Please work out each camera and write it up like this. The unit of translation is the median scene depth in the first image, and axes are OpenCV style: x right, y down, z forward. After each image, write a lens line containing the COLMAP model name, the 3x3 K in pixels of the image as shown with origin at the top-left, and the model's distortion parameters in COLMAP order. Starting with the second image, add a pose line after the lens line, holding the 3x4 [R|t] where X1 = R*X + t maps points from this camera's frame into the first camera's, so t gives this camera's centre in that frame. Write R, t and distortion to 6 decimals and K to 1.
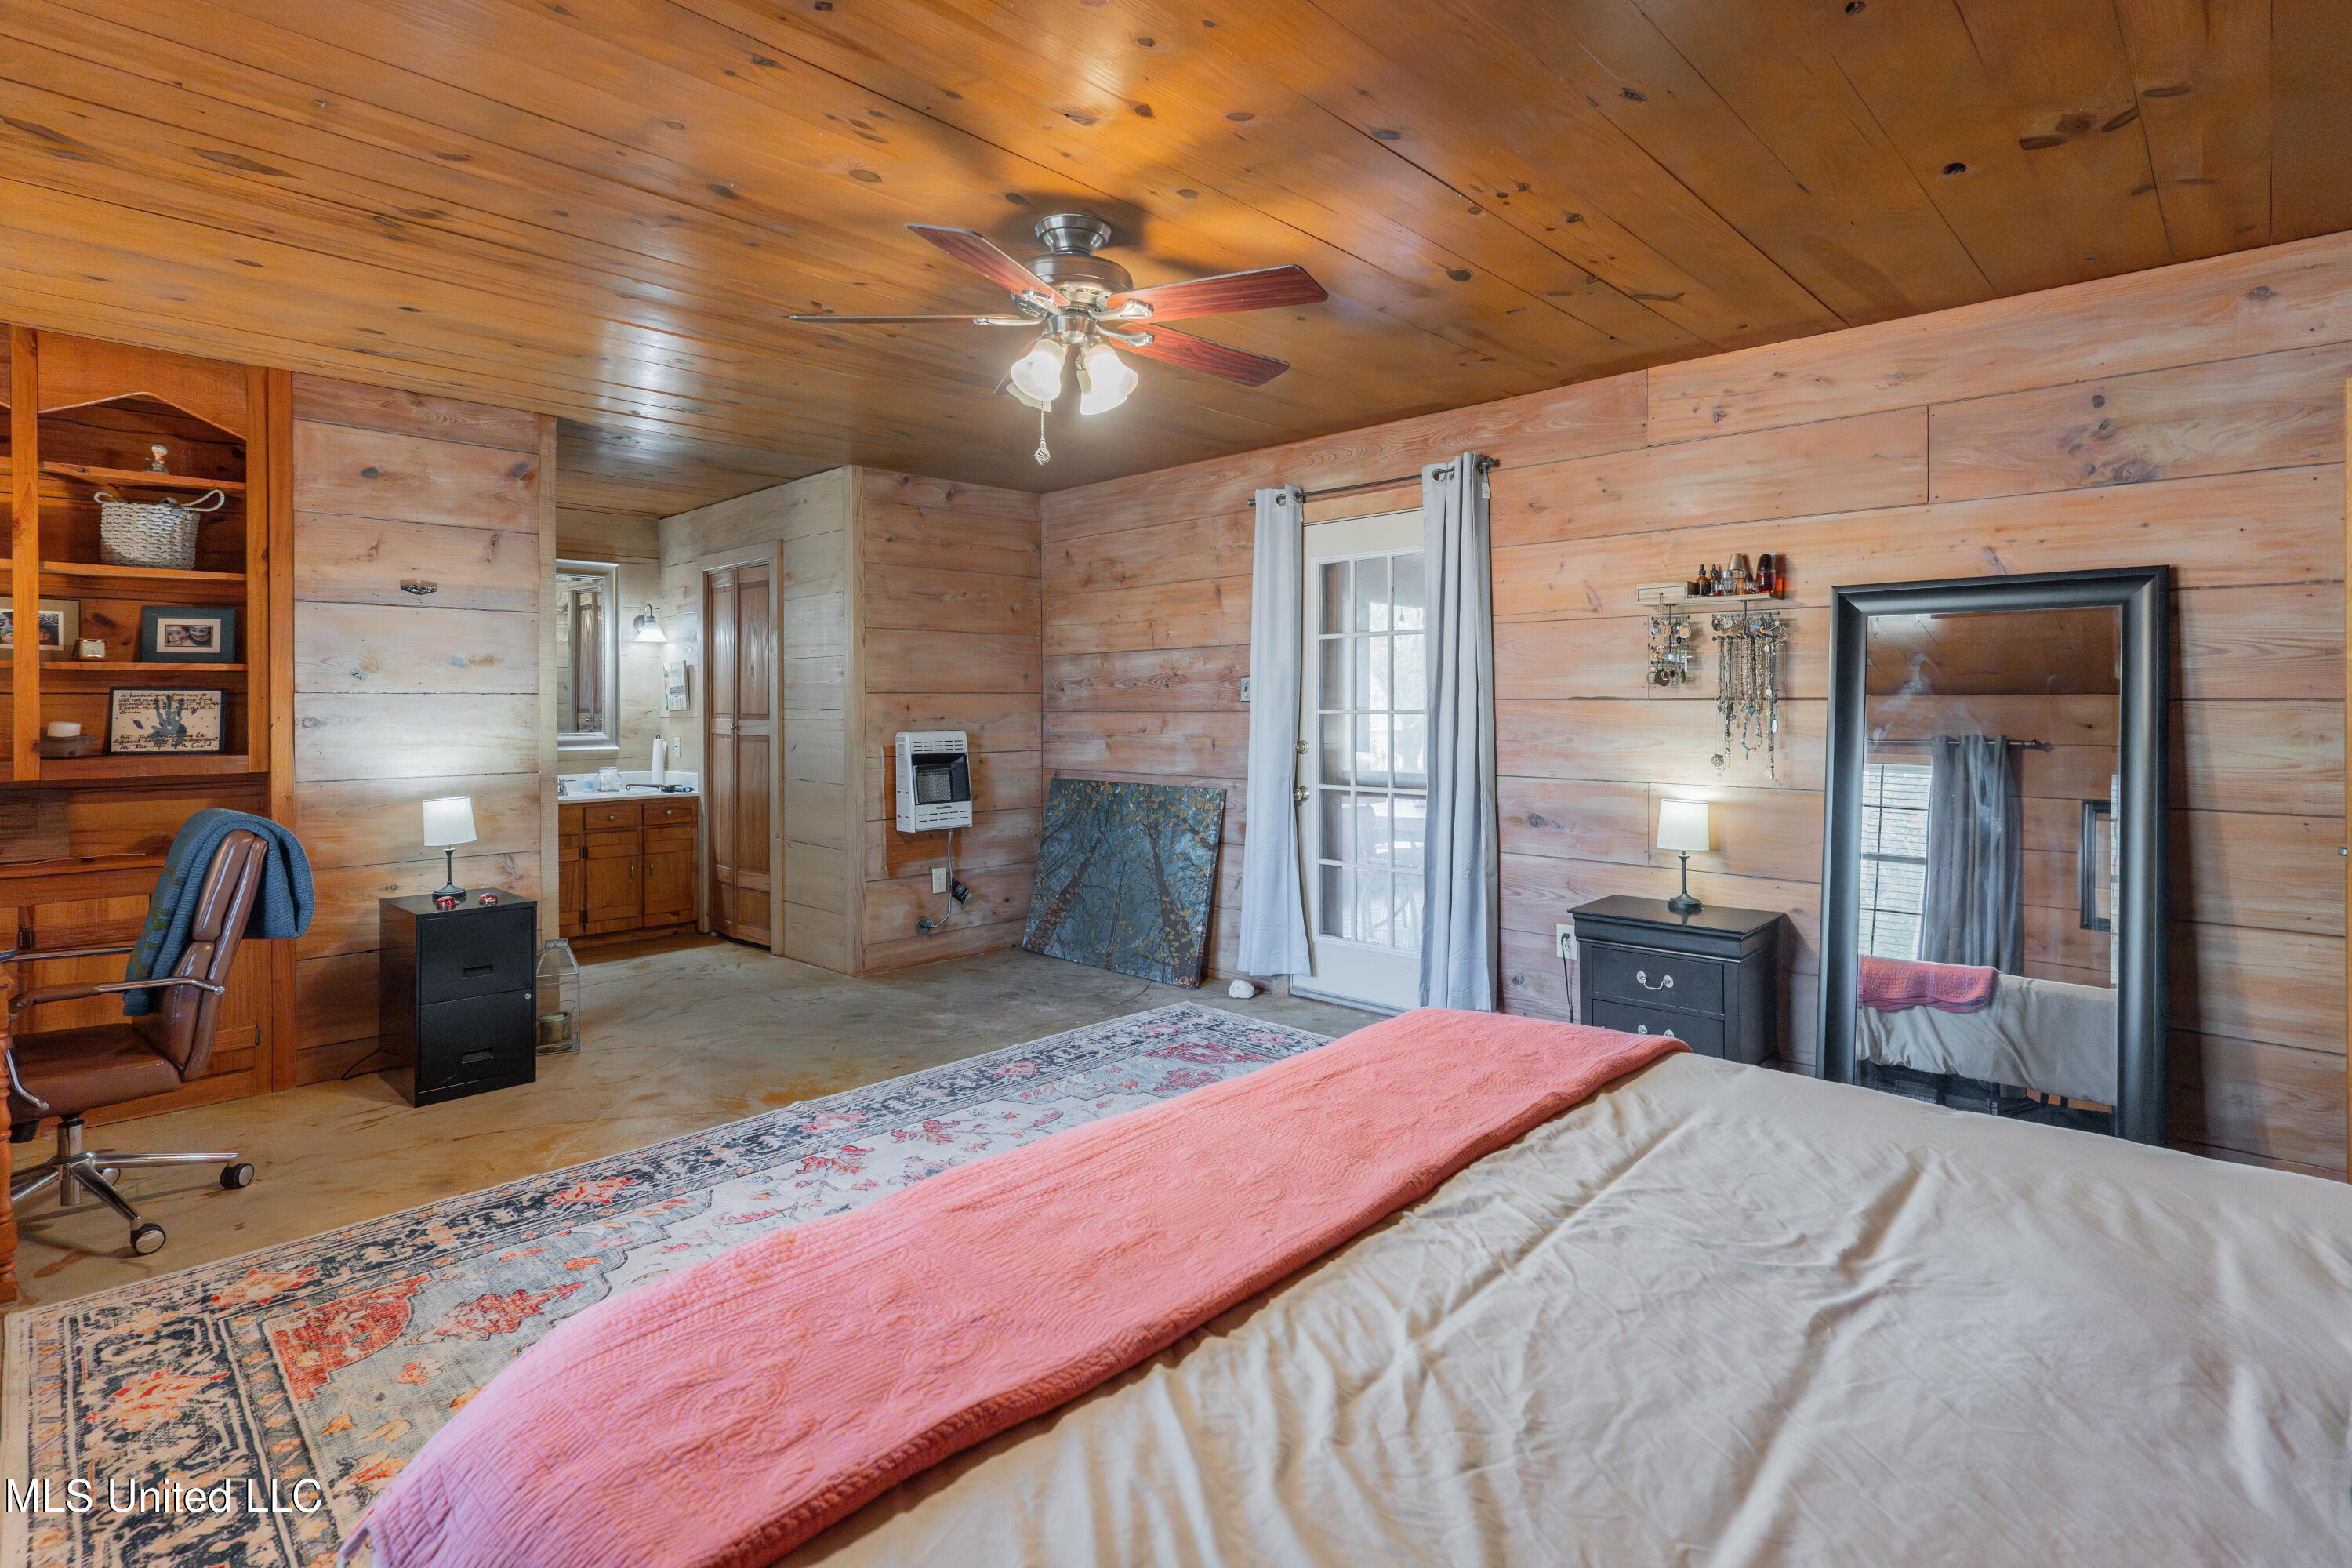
lens RADIAL K [[1145.1, 0, 1123.5], [0, 1145.1, 714.5], [0, 0, 1]] dist [0.001348, 0.000952]
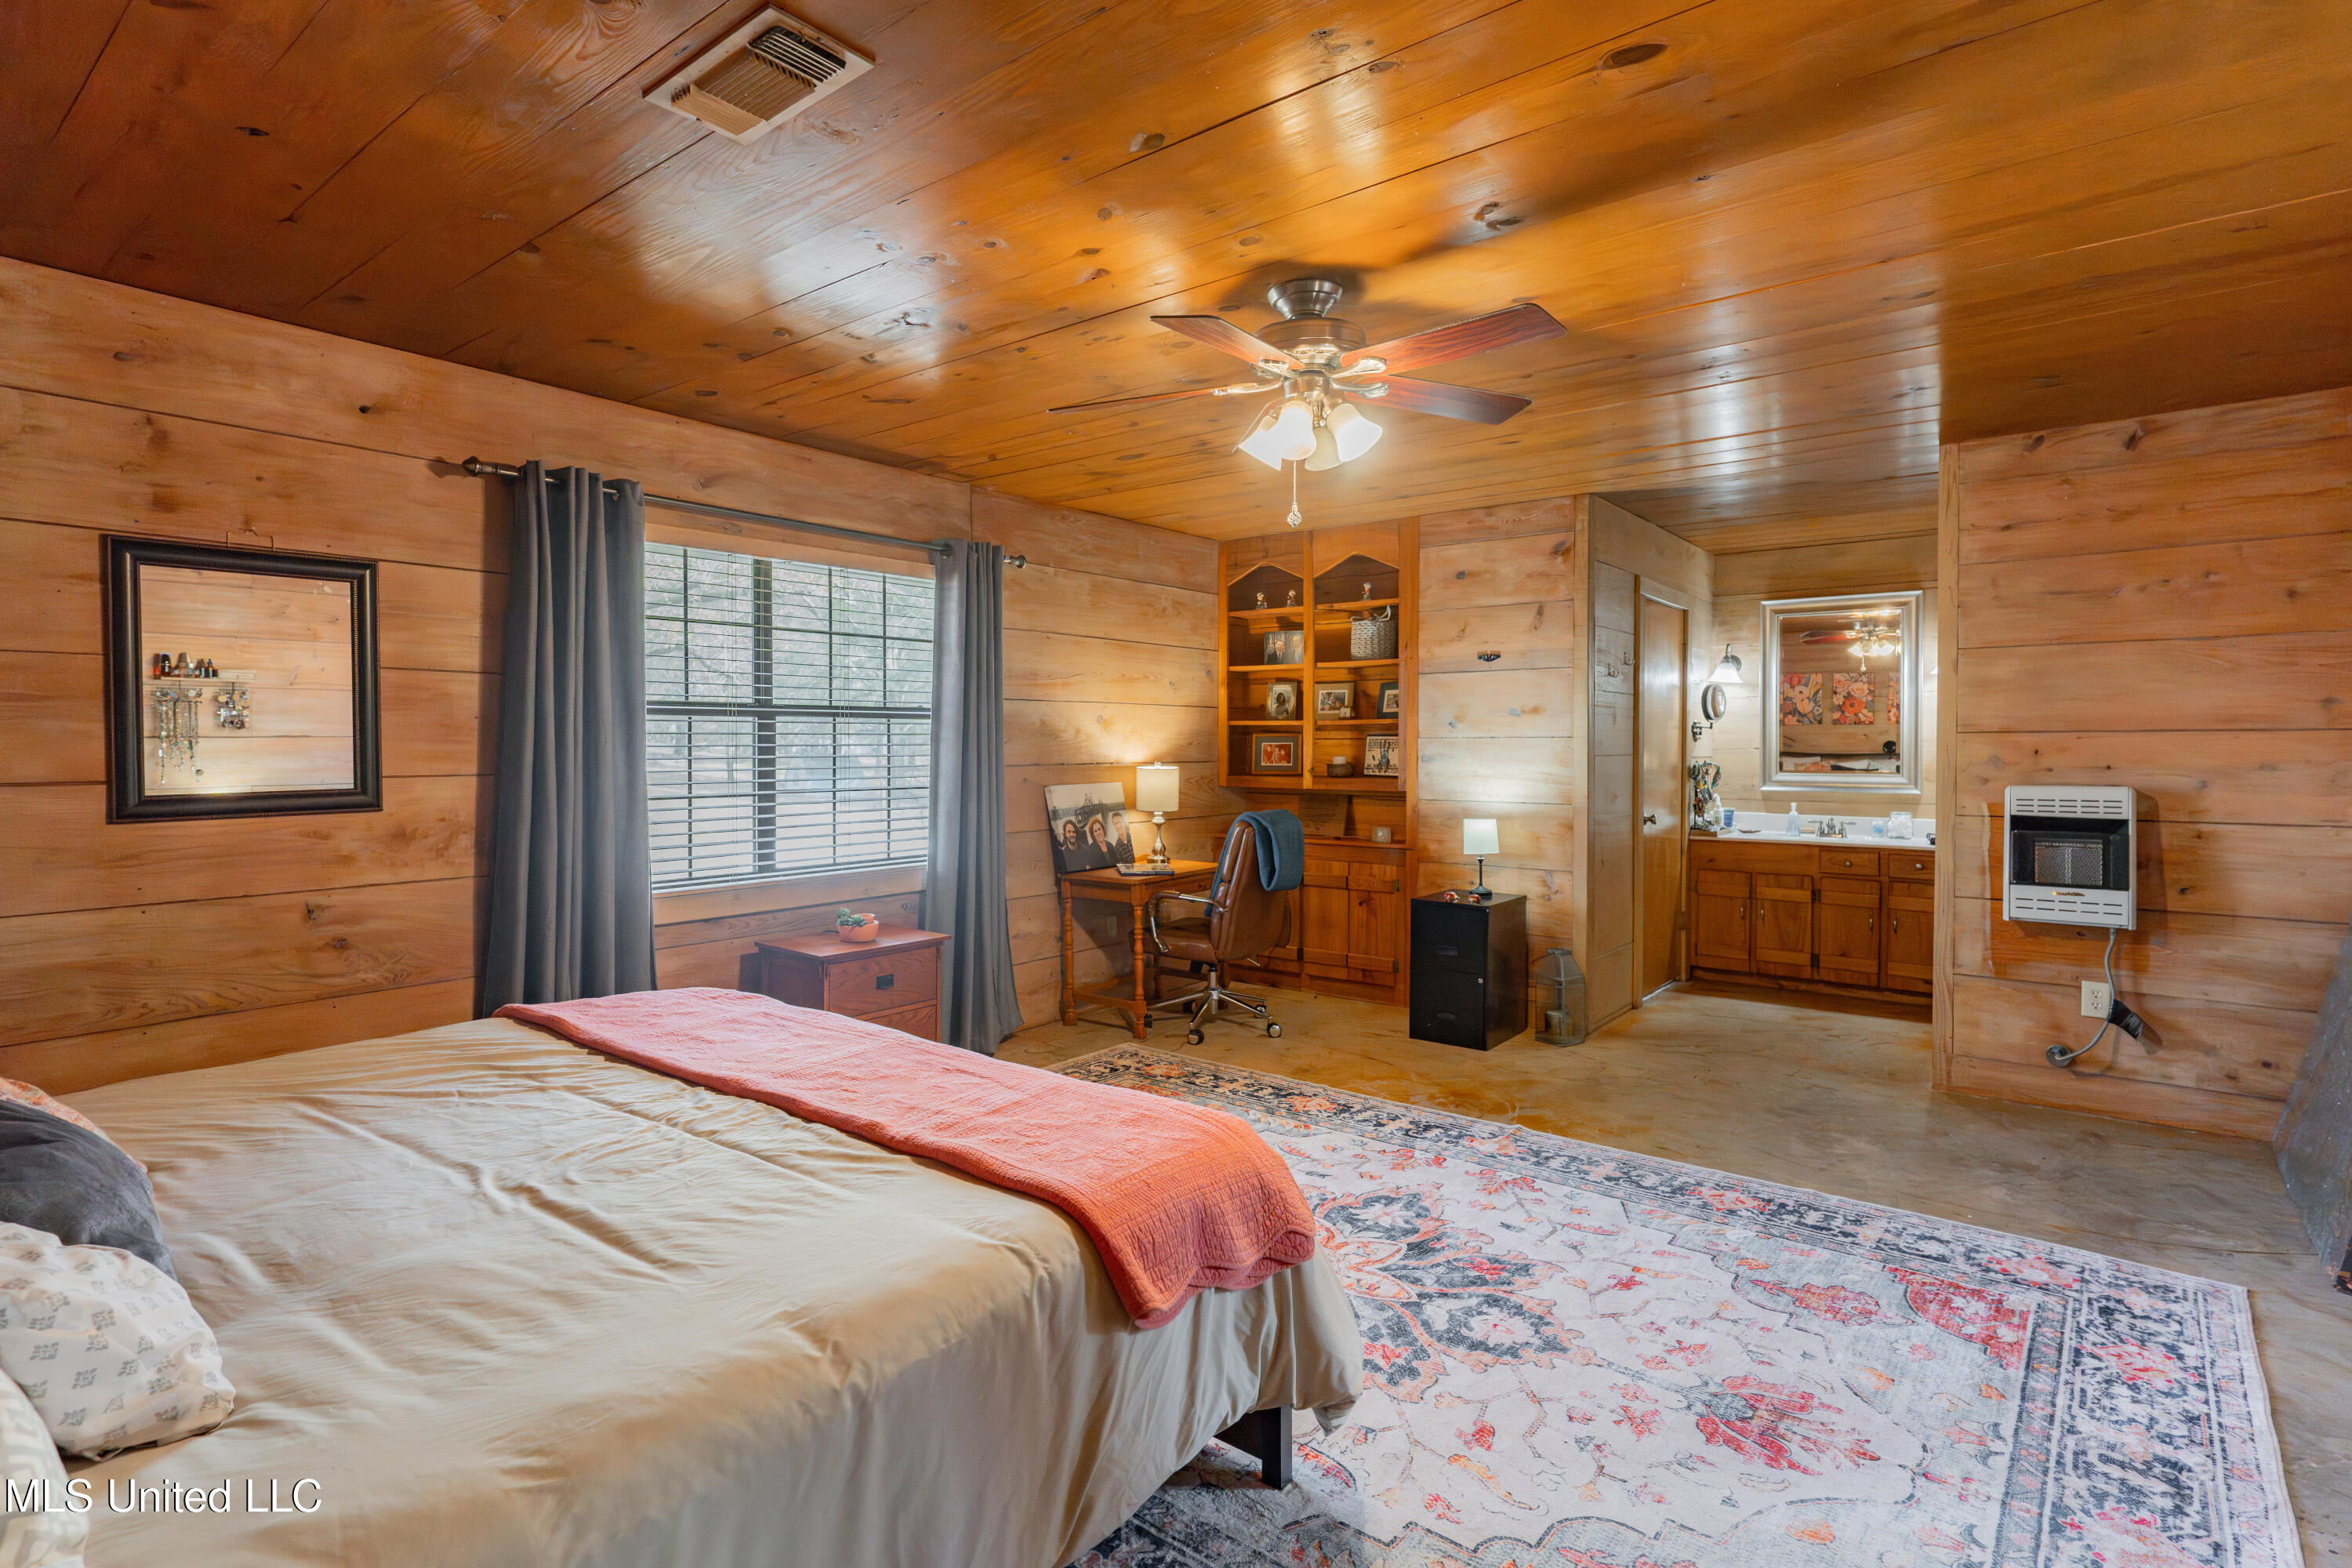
lens RADIAL K [[1139.3, 0, 1185.5], [0, 1139.3, 767.0], [0, 0, 1]] dist [0.003099, -0.000576]
pose [[0.127748, 0.024009, -0.991516, 0.702680], [-0.007651, 0.999701, 0.023221, -0.013937], [0.991777, 0.004619, 0.127893, 0.552872]]
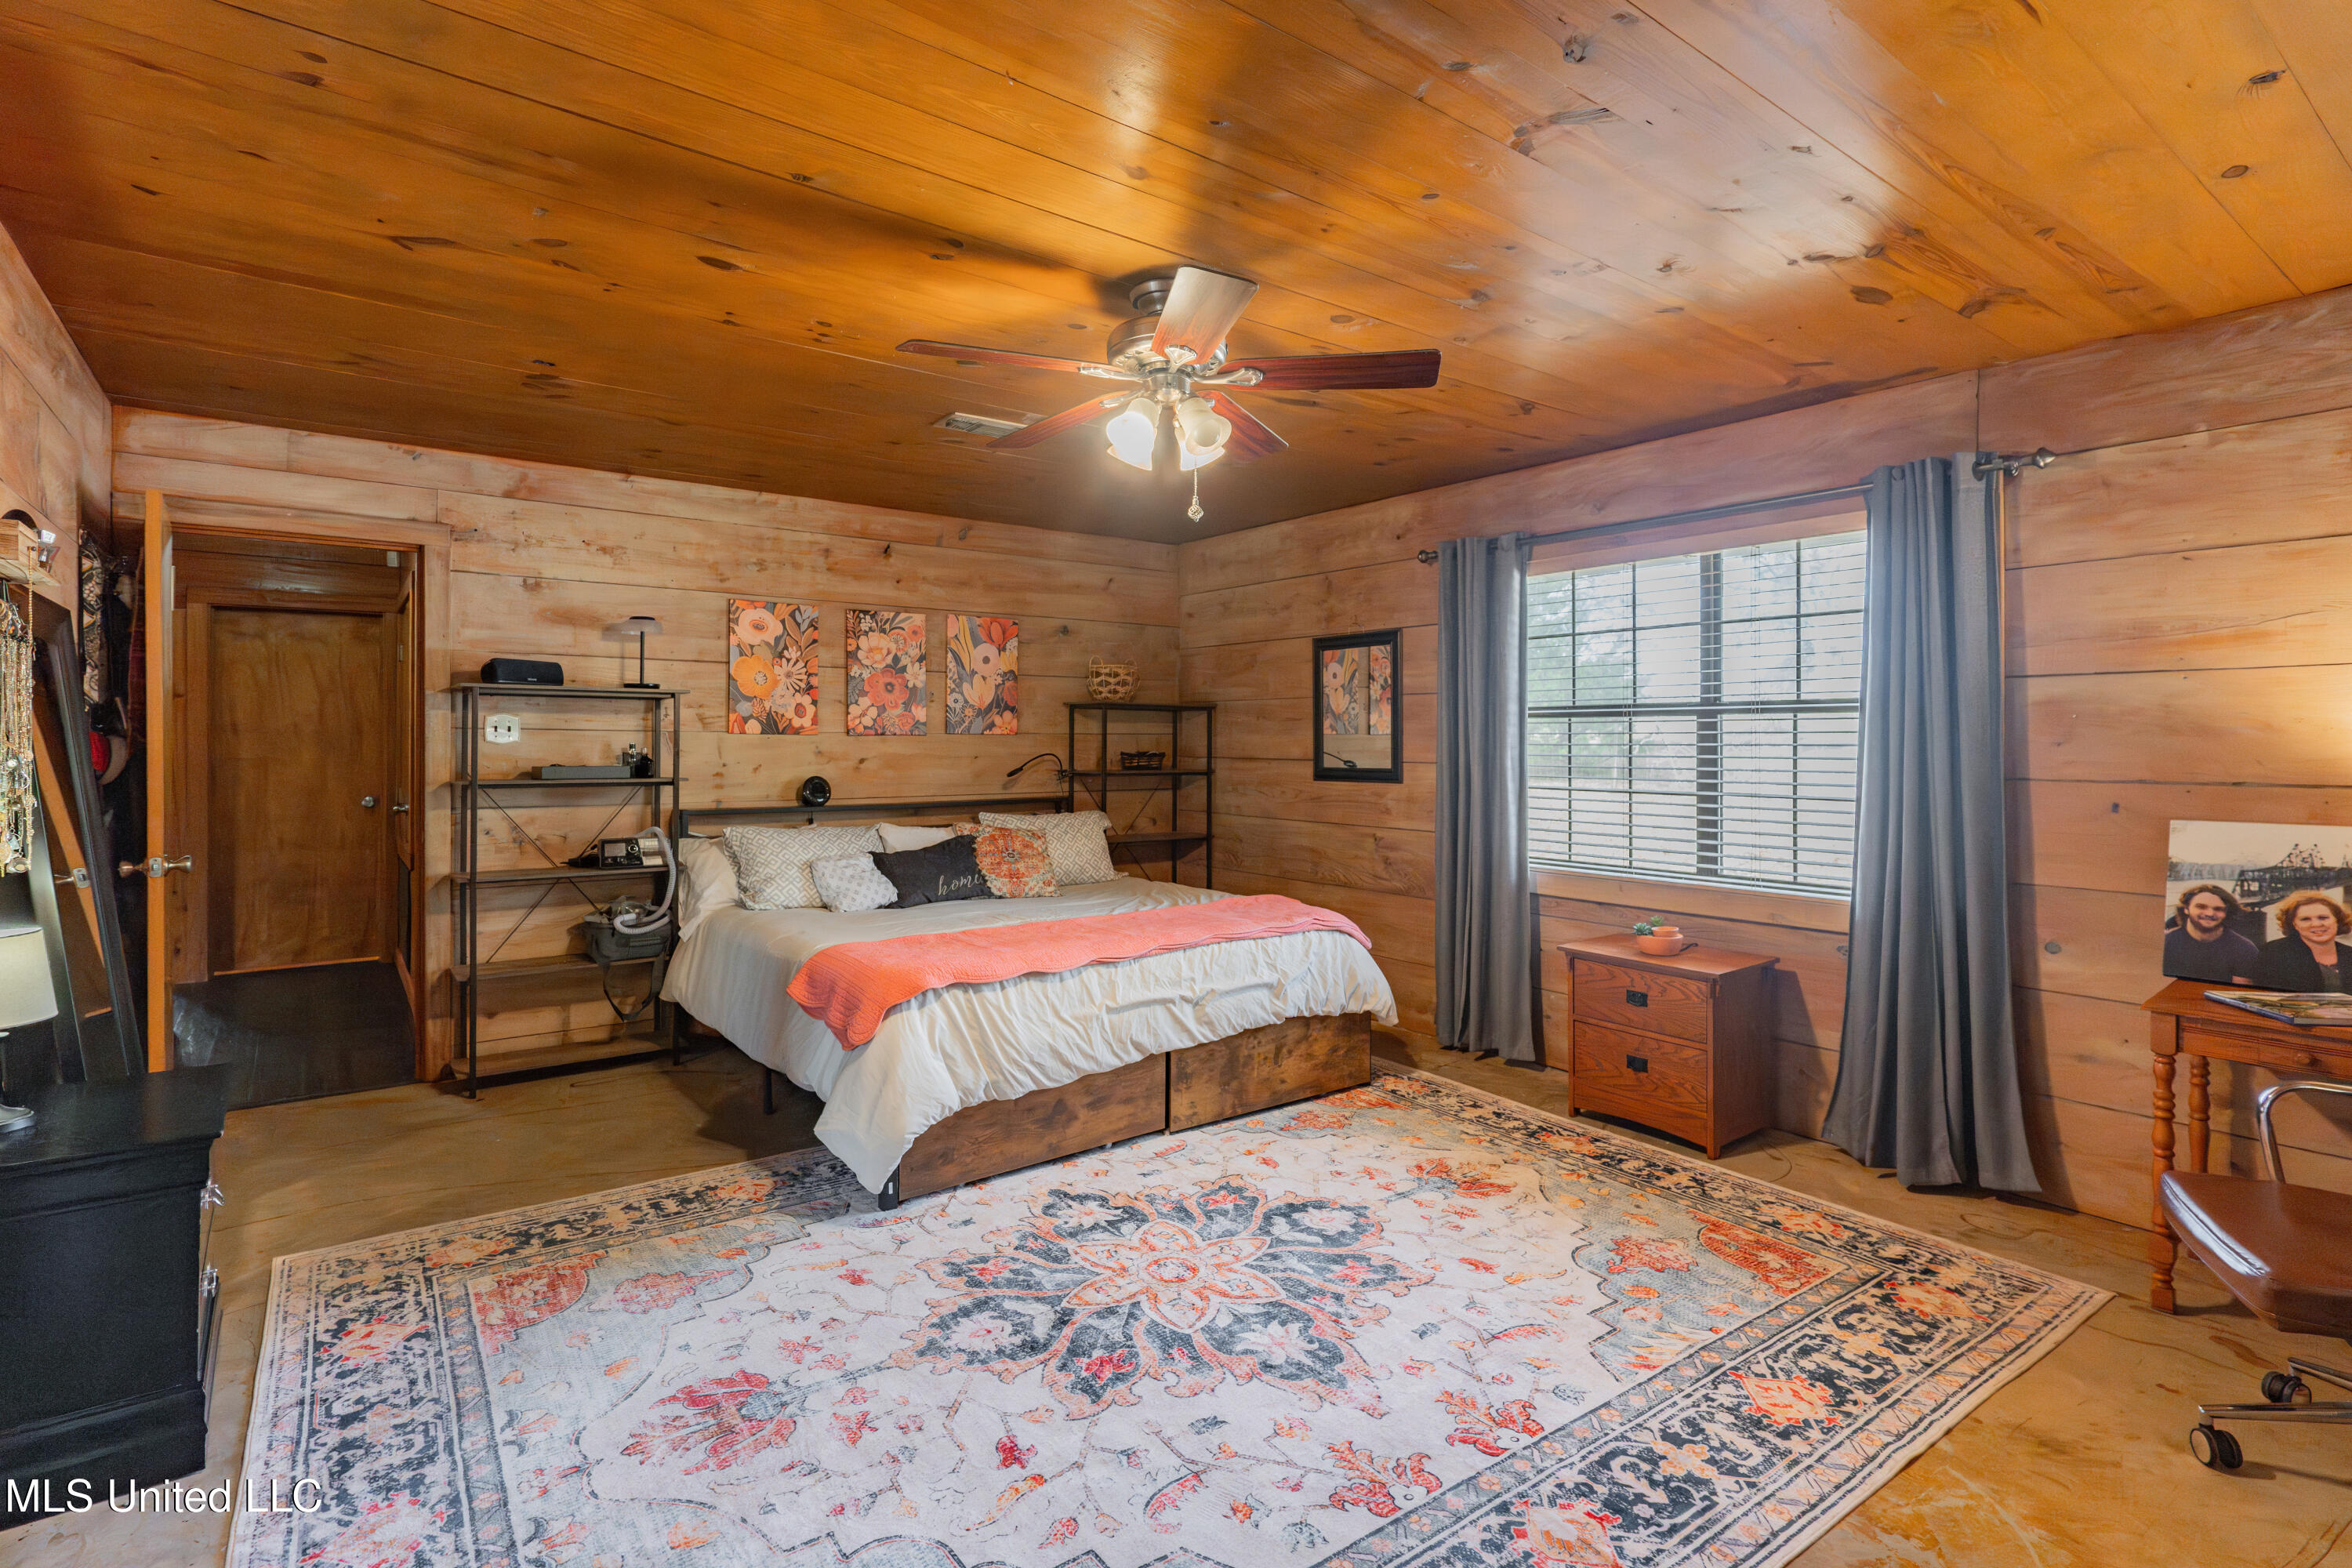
lens RADIAL K [[1126.5, 0, 1165.4], [0, 1126.5, 750.8], [0, 0, 1]] dist [0.001430, 0.000395]
pose [[-0.991481, -0.001065, 0.130249, -0.126218], [0.001185, 0.999851, 0.017200, -0.019758], [-0.130248, 0.017208, -0.991332, 1.459834]]
